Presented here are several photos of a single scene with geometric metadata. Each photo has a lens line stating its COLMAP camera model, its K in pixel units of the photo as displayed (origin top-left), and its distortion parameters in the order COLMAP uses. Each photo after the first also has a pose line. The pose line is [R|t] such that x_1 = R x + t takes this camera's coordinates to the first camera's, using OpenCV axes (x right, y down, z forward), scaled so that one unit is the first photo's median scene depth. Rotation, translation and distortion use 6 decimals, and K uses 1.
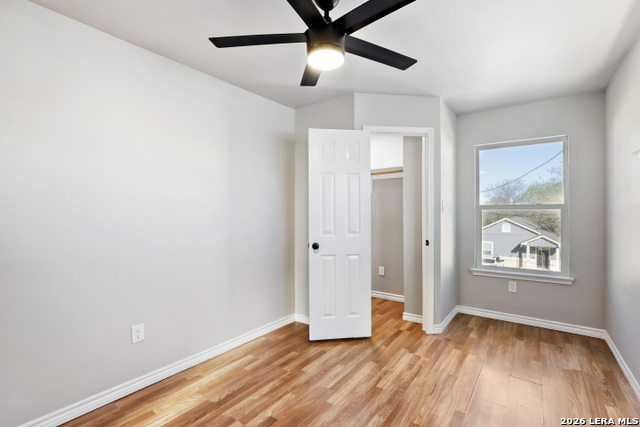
lens RADIAL K [[290.7, 0, 319.3], [0, 290.7, 212.0], [0, 0, 1]] dist [-0.014106, 0.001525]
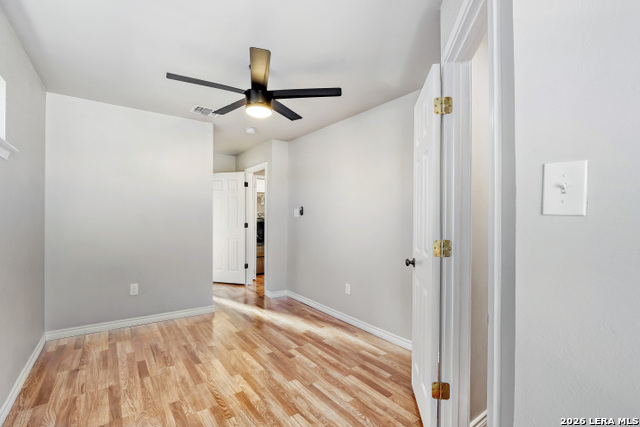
lens RADIAL K [[290.7, 0, 326.0], [0, 290.7, 217.4], [0, 0, 1]] dist [-0.014106, 0.001525]
pose [[-0.277036, -0.005457, -0.960844, 0.837743], [-0.004018, 0.999982, -0.004521, 0.007833], [0.960851, 0.002608, -0.277053, 1.084440]]
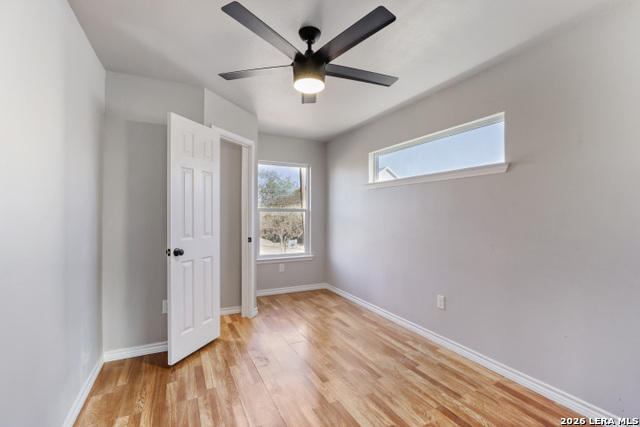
lens RADIAL K [[290.7, 0, 322.7], [0, 290.7, 212.7], [0, 0, 1]] dist [-0.014106, 0.001525]
pose [[0.451138, 0.011094, 0.892385, -0.638693], [-0.010555, 0.999919, -0.007095, 0.003109], [-0.892392, -0.006219, 0.451219, 0.258055]]
